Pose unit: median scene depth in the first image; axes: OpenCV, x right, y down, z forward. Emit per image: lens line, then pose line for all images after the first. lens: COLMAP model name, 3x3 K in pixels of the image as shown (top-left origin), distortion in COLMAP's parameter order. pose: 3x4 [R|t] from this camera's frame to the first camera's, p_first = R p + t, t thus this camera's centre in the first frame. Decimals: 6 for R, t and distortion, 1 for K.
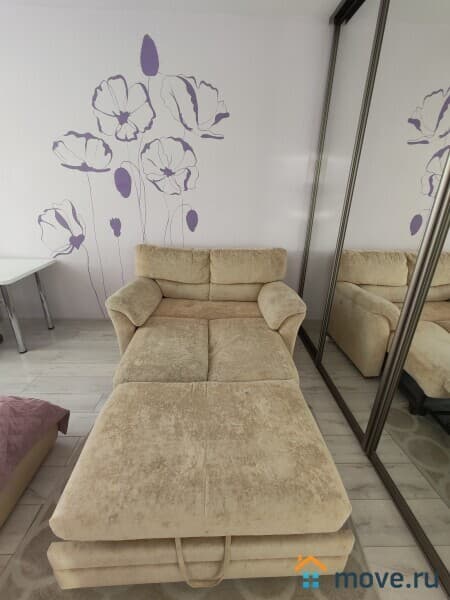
lens RADIAL K [[271.9, 0, 221.6], [0, 271.9, 297.8], [0, 0, 1]] dist [-0.001007, 0.002504]
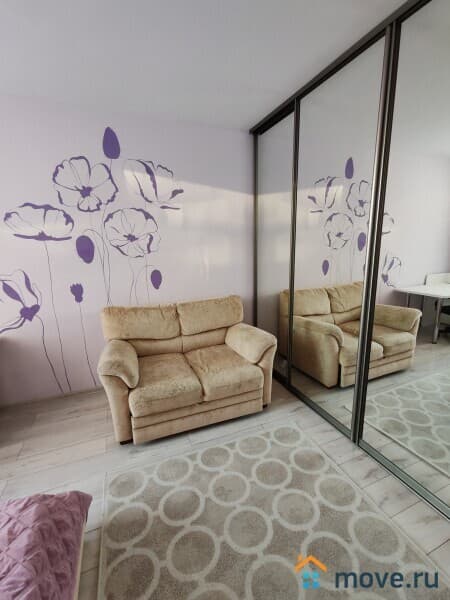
lens RADIAL K [[271.9, 0, 222.4], [0, 271.9, 298.6], [0, 0, 1]] dist [-0.001007, 0.002504]
pose [[0.933102, -0.115133, 0.340684, -0.265135], [0.176159, 0.972255, -0.153911, -0.000453], [-0.313511, 0.203629, 0.927494, -0.062345]]
